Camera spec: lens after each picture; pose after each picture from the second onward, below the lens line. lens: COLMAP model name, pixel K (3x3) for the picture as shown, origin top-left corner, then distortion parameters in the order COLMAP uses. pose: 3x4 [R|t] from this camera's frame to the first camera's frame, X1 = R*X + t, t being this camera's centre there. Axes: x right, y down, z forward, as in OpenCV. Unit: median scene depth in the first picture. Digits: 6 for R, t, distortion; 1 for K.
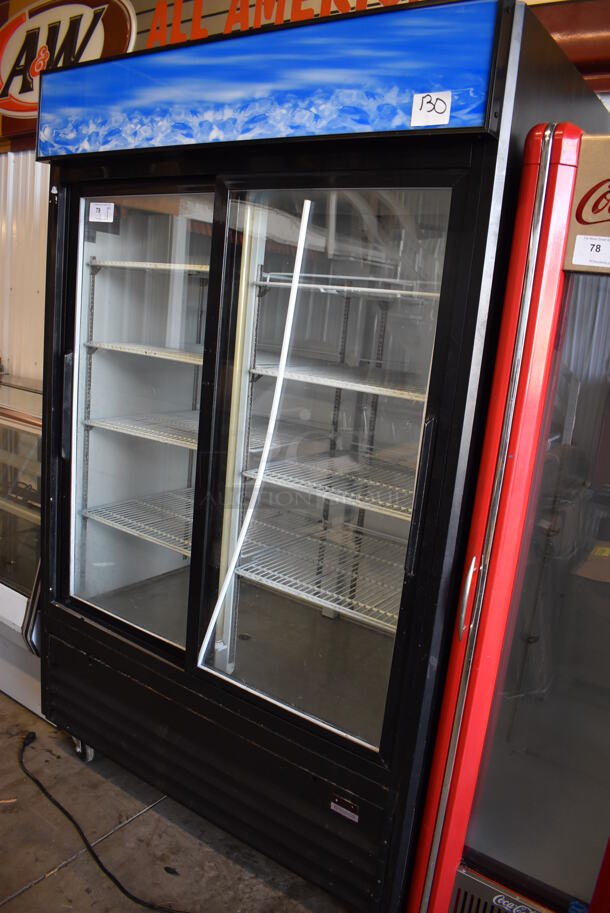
lens RADIAL K [[713.5, 0, 305.0], [0, 713.5, 456.5], [0, 0, 1]] dist [-0.051603, 0.004312]
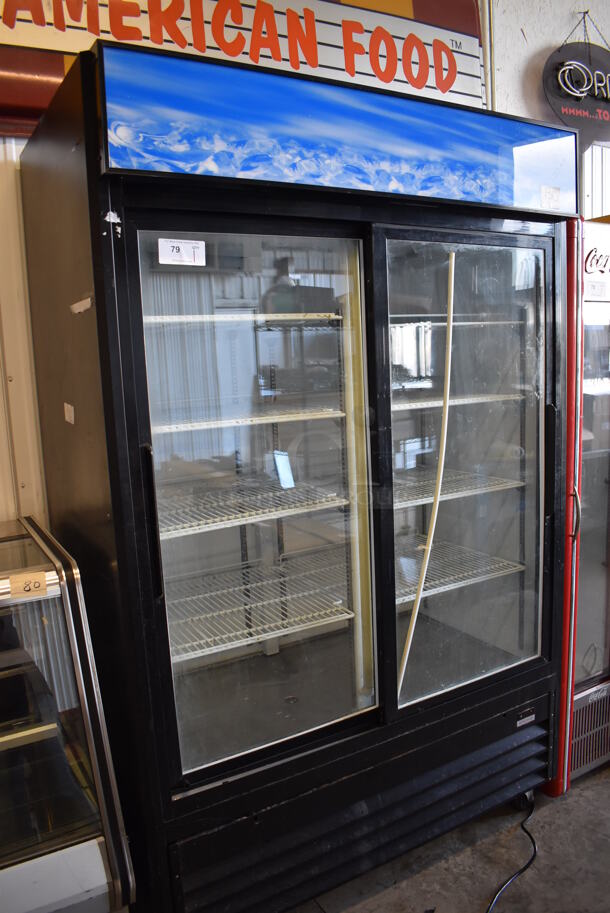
lens RADIAL K [[691.7, 0, 305.0], [0, 691.7, 456.5], [0, 0, 1]] dist [-0.053653, 0.001804]
pose [[0.412861, -0.239034, 0.878868, -1.061849], [0.264661, 0.954795, 0.135356, -0.229356], [-0.871493, 0.176719, 0.457461, 0.668399]]
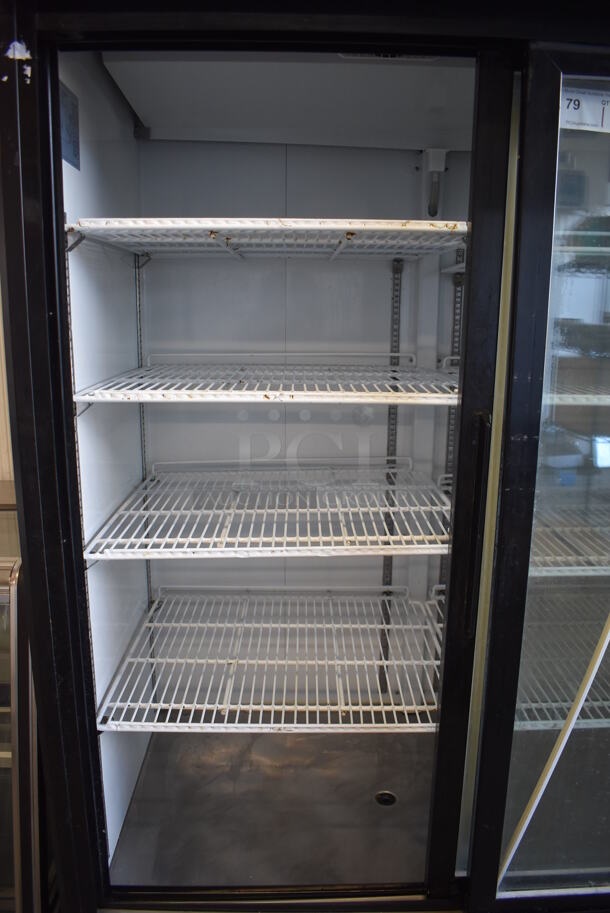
lens RADIAL K [[713.5, 0, 305.0], [0, 713.5, 456.5], [0, 0, 1]] dist [-0.051603, 0.004312]
pose [[0.809679, -0.192884, 0.554270, -0.580346], [0.187968, 0.979926, 0.066427, -0.146806], [-0.555957, 0.050400, 0.829682, 0.643592]]
